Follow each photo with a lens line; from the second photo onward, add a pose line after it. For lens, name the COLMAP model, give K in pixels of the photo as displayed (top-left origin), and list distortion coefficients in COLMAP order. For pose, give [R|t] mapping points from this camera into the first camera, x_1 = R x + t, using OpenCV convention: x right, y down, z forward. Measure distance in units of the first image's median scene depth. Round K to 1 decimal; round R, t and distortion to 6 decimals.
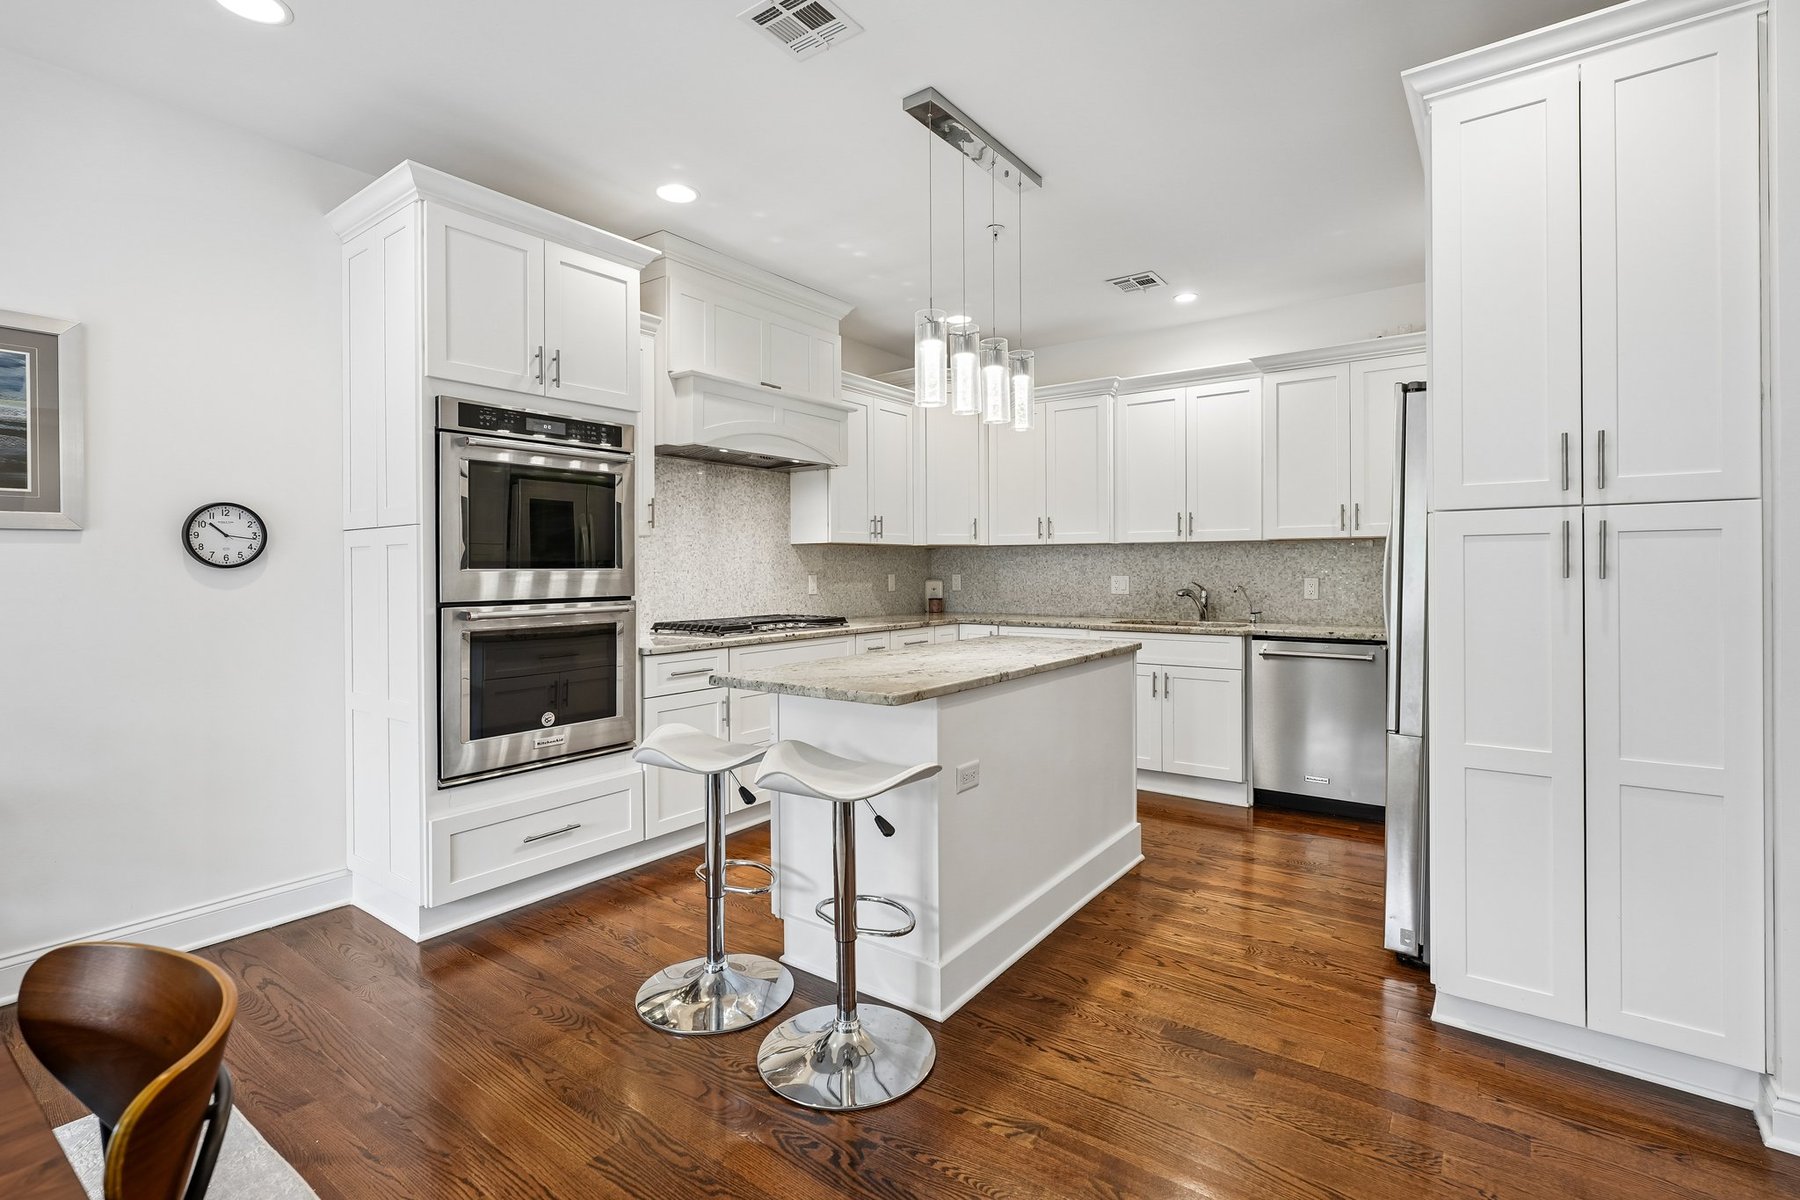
lens RADIAL K [[832.5, 0, 897.2], [0, 832.5, 570.0], [0, 0, 1]] dist [-0.006381, 0.003292]
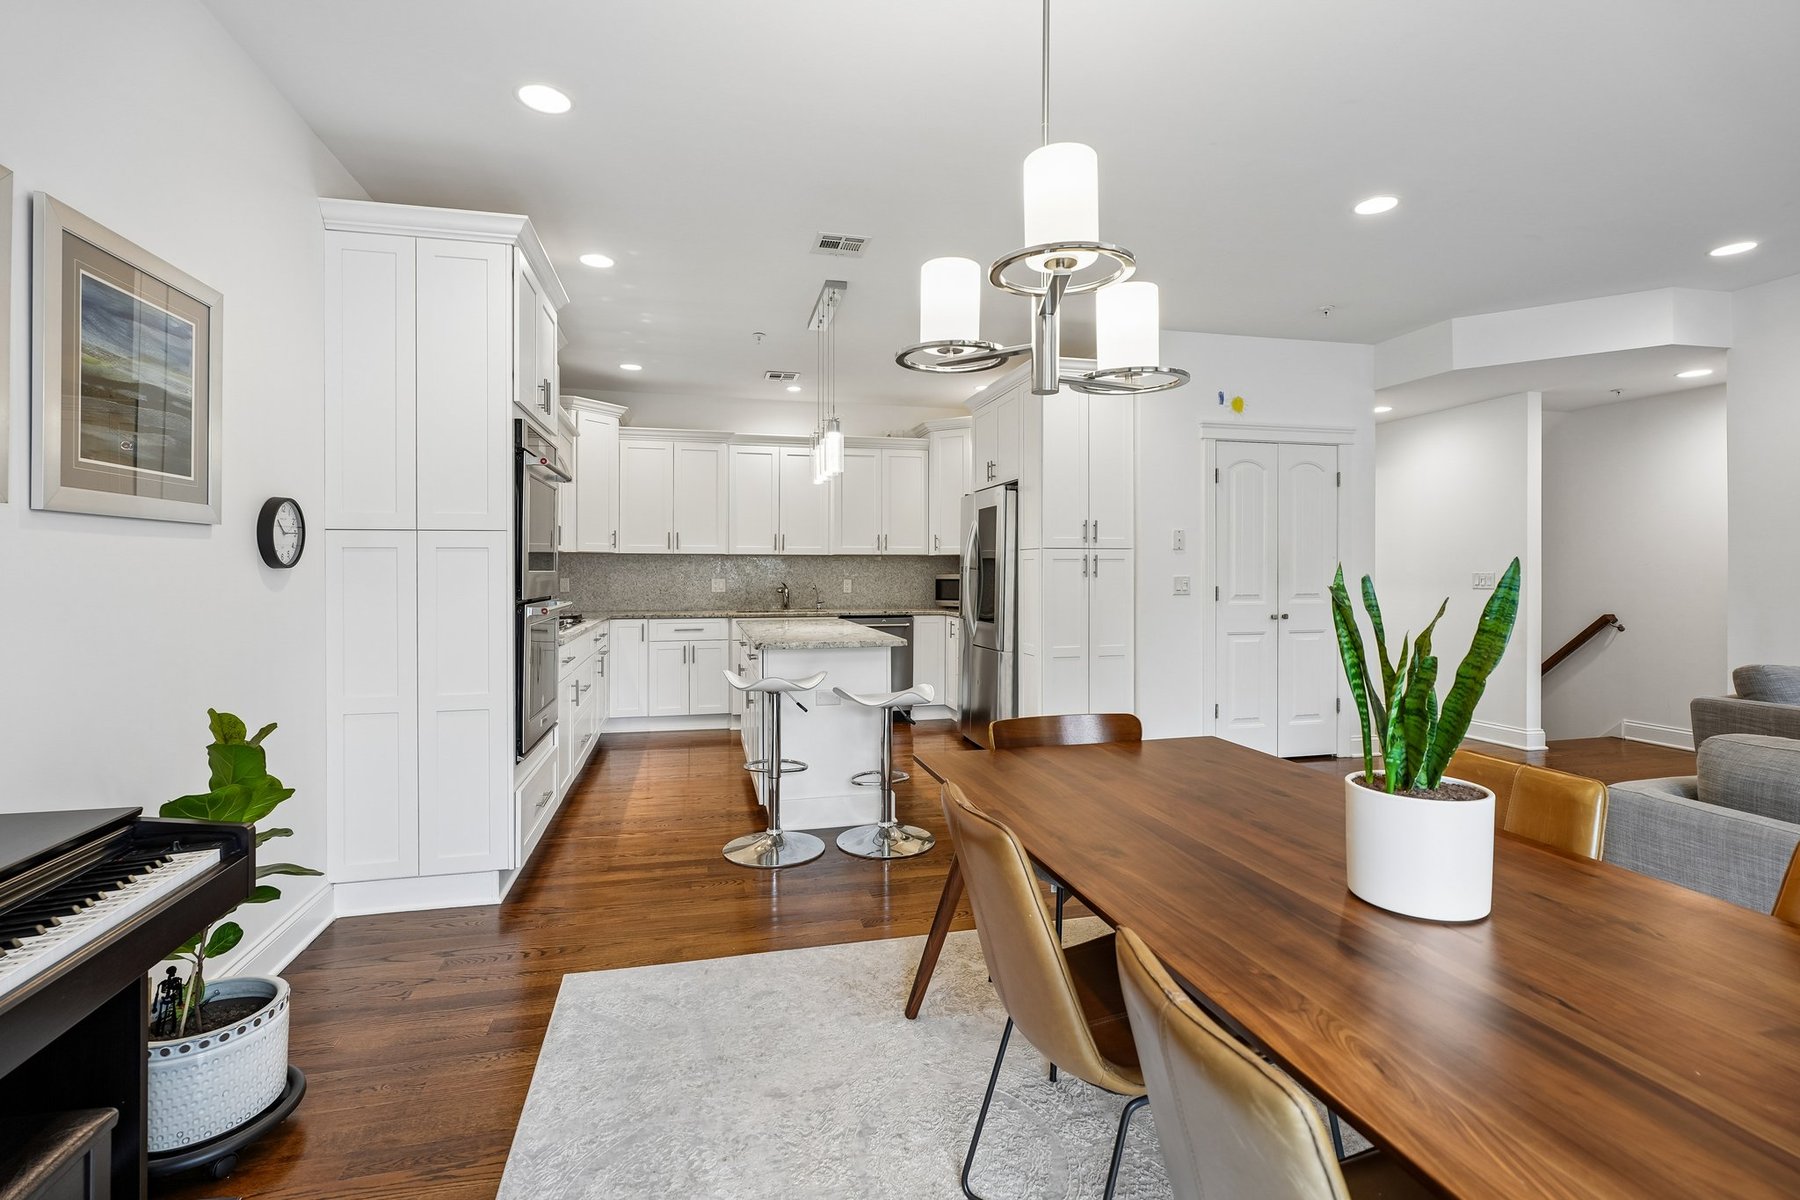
lens RADIAL K [[832.5, 0, 896.5], [0, 832.5, 563.7], [0, 0, 1]] dist [-0.006381, 0.003292]
pose [[0.640297, 0.012852, 0.768020, -0.680809], [-0.001483, 0.999879, -0.015495, 0.004192], [-0.768126, 0.008782, 0.640238, -0.082052]]
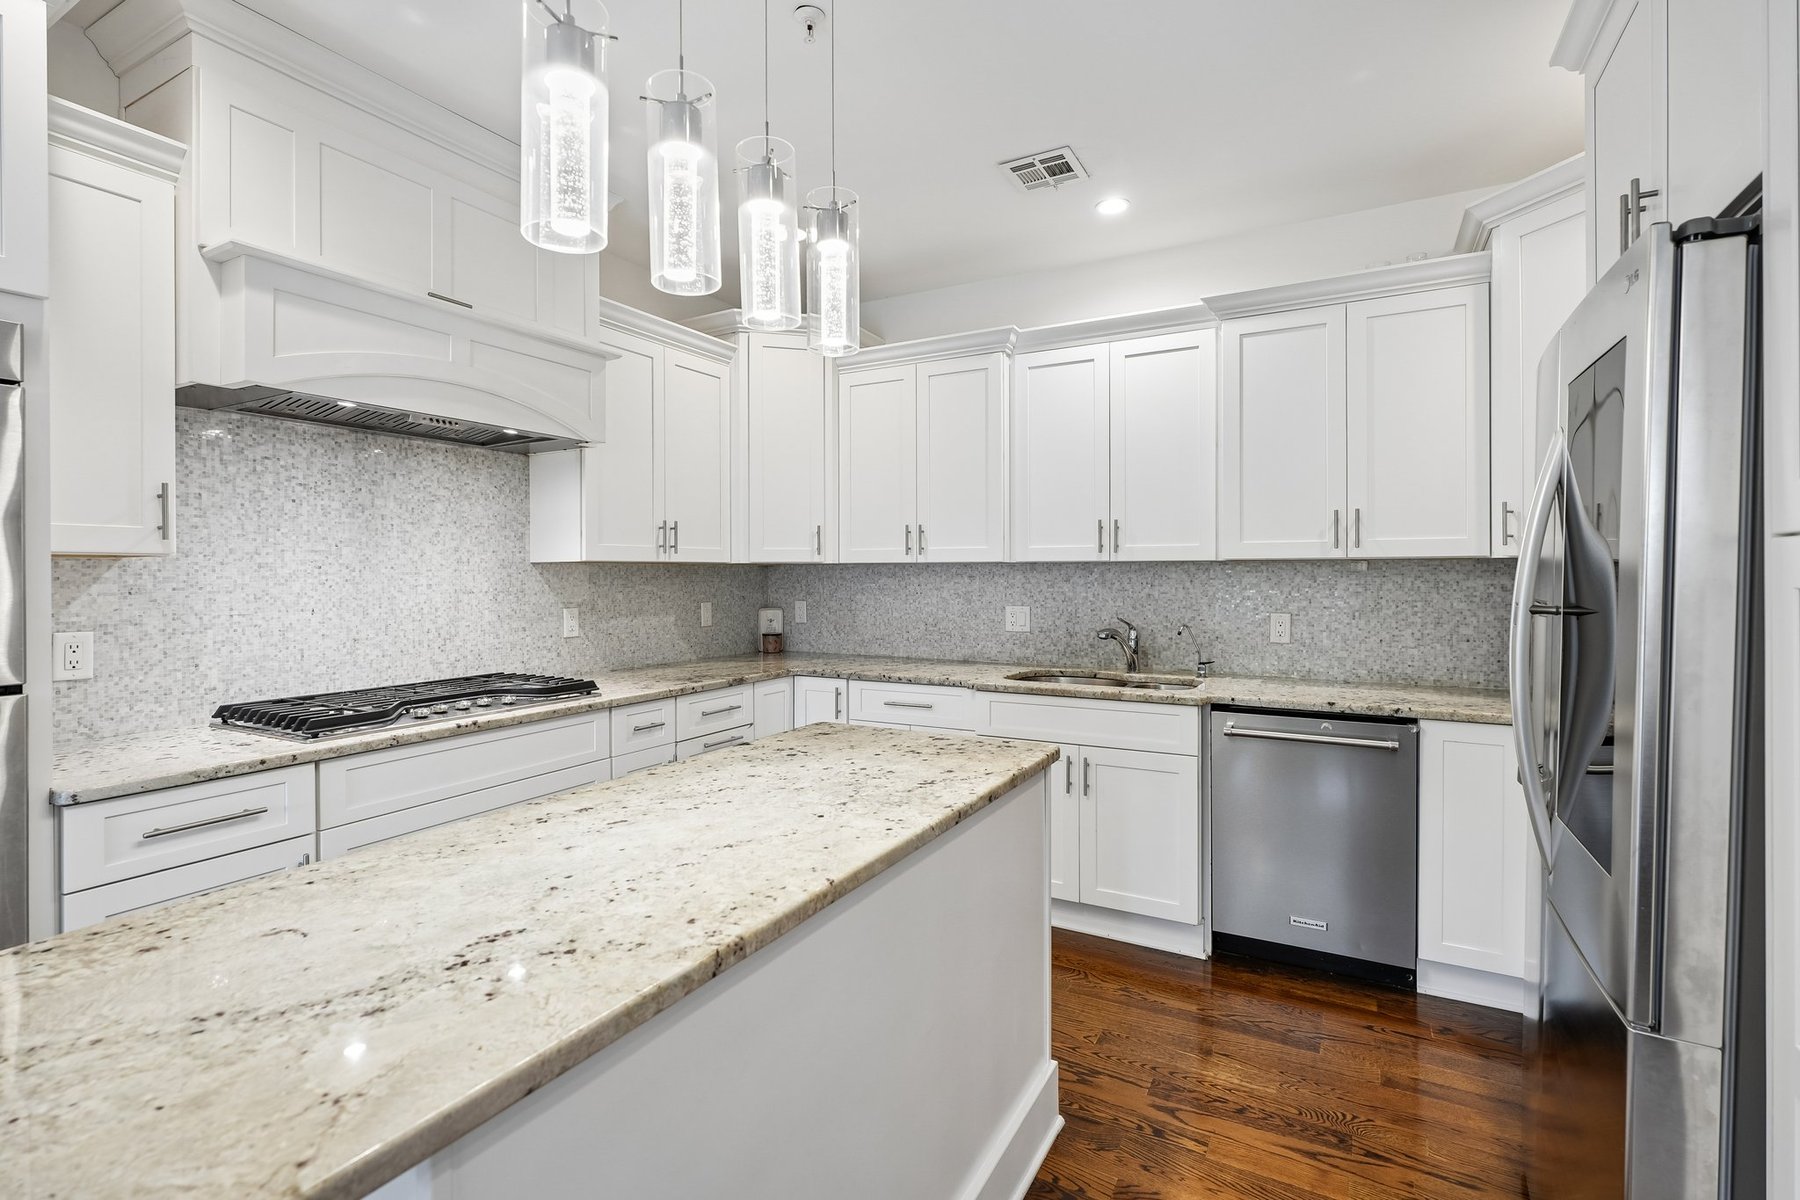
lens RADIAL K [[832.5, 0, 893.9], [0, 832.5, 576.2], [0, 0, 1]] dist [-0.006381, 0.003292]
pose [[0.992692, 0.001225, 0.120666, 0.087033], [-0.001279, 0.999999, 0.000366, -0.023117], [-0.120665, -0.000518, 0.992693, 0.348033]]
